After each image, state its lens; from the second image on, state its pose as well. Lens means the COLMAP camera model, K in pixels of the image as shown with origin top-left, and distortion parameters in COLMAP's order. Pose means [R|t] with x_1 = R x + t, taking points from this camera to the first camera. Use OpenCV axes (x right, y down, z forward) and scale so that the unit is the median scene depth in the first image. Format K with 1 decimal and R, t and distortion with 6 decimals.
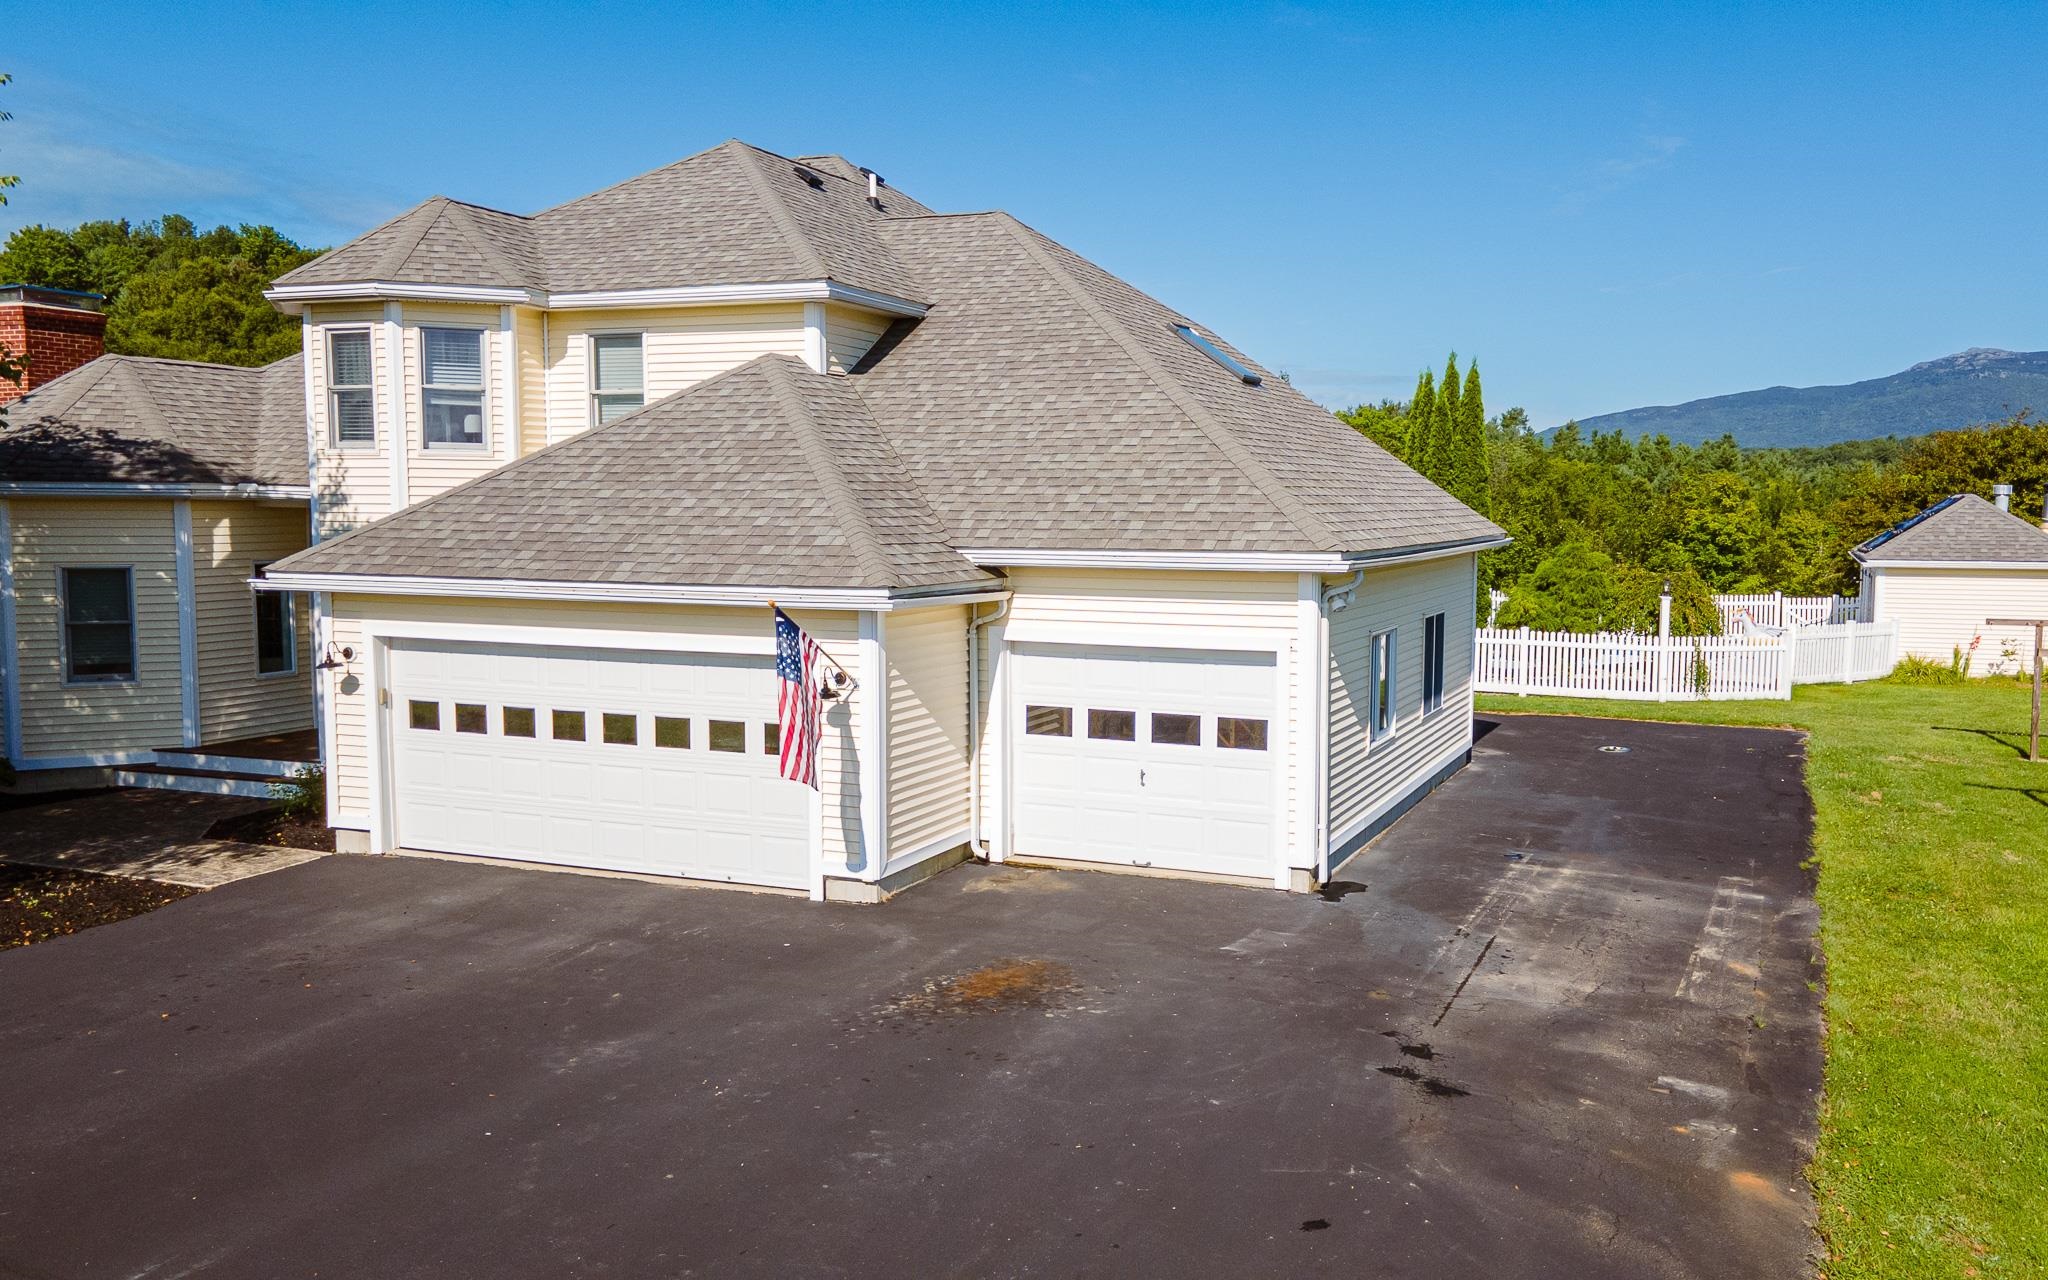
lens RADIAL K [[1658.3, 0, 1144.0], [0, 1658.3, 637.5], [0, 0, 1]] dist [0.022375, 0.037876]
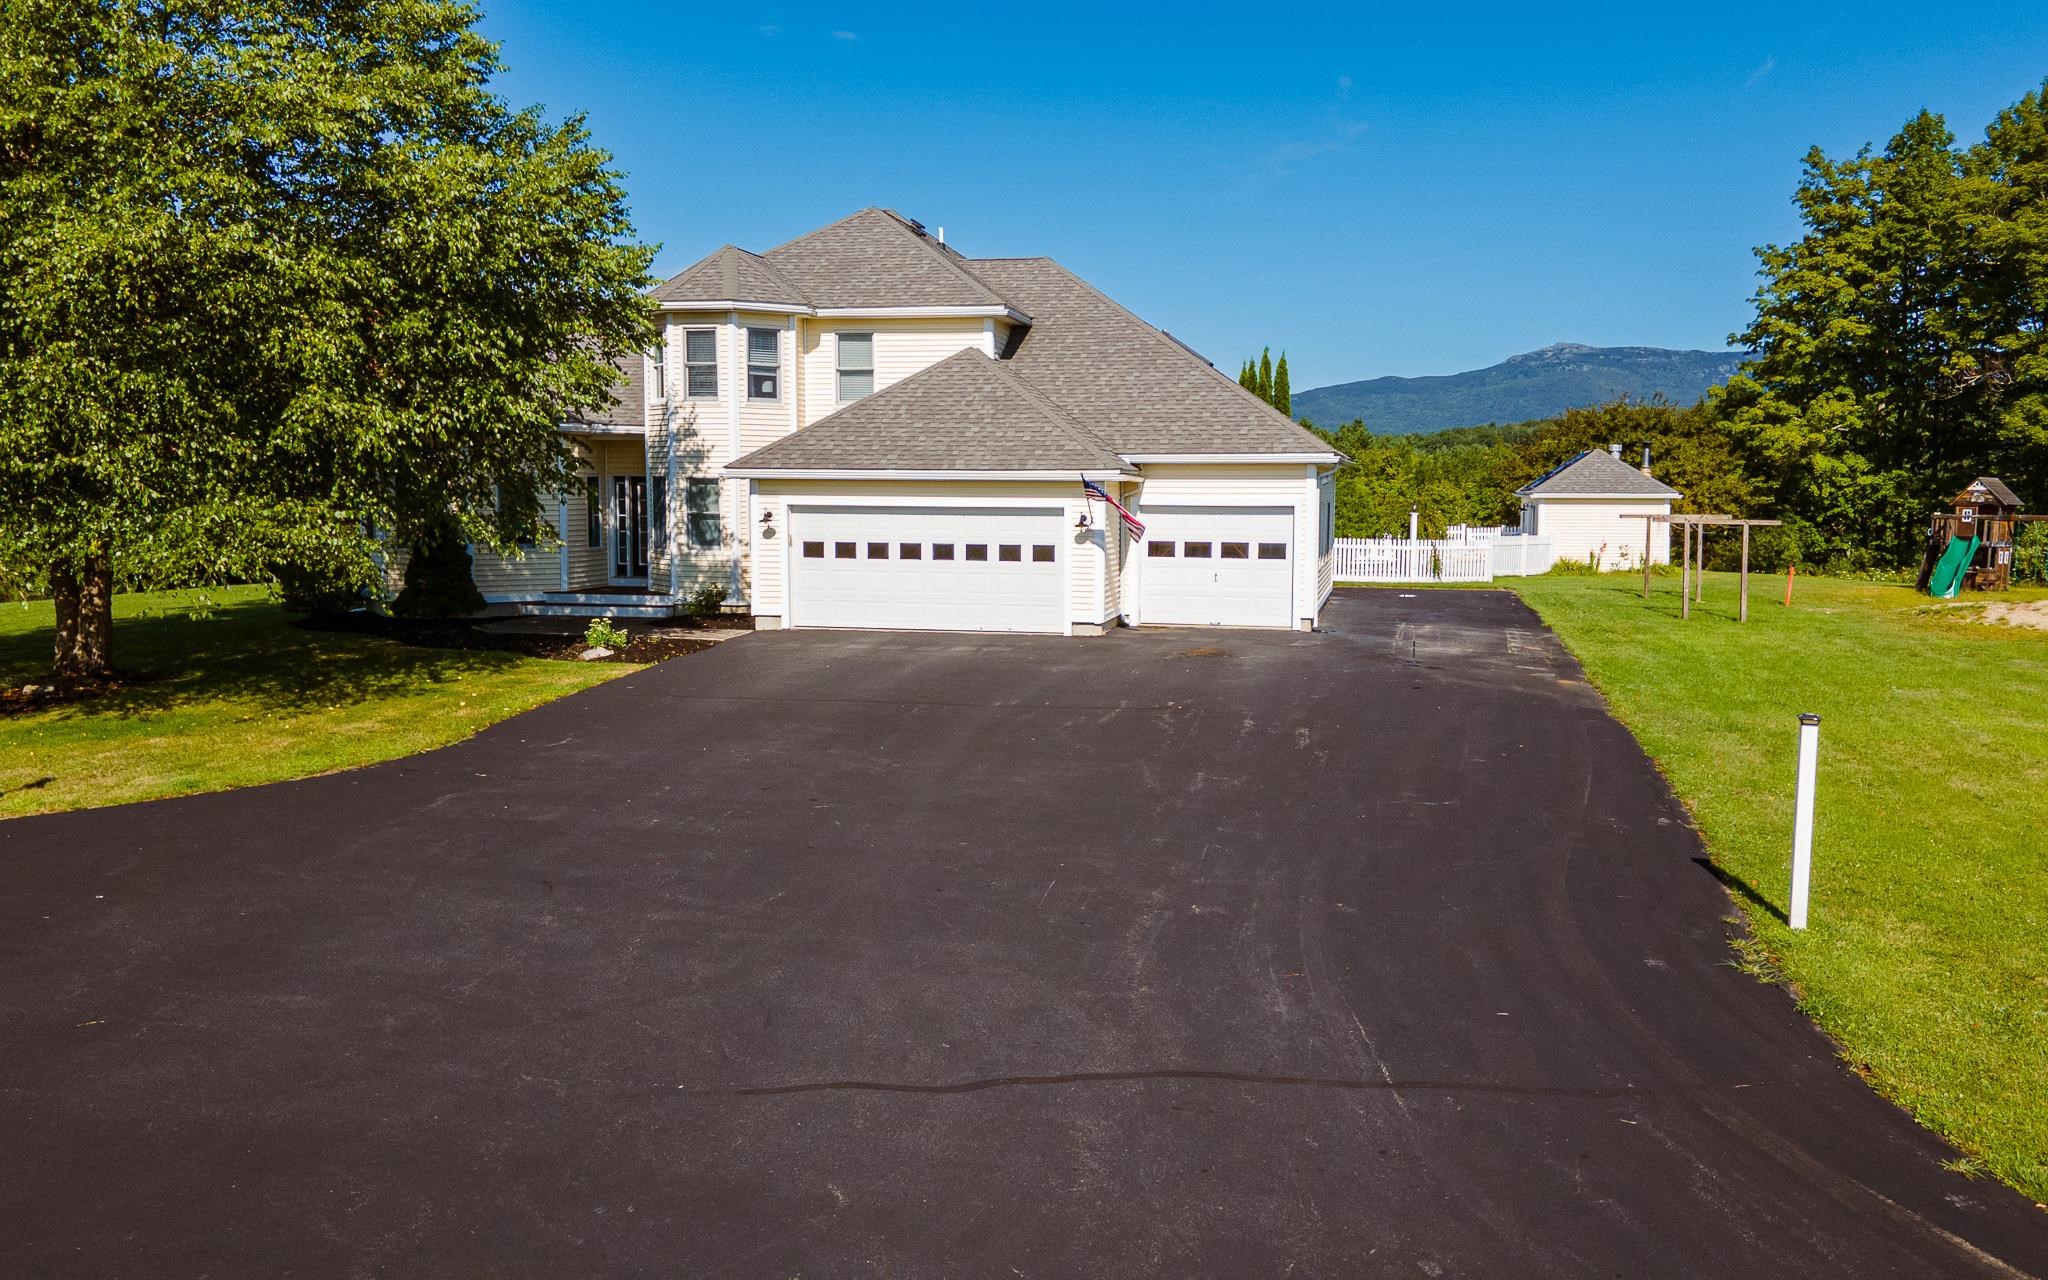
lens RADIAL K [[1632.9, 0, 1058.5], [0, 1632.9, 647.0], [0, 0, 1]] dist [0.059006, 0.002033]
pose [[0.986780, -0.016680, 0.161204, -0.412607], [0.013953, 0.999740, 0.018033, 0.110764], [-0.161463, -0.015545, 0.986756, -0.691754]]
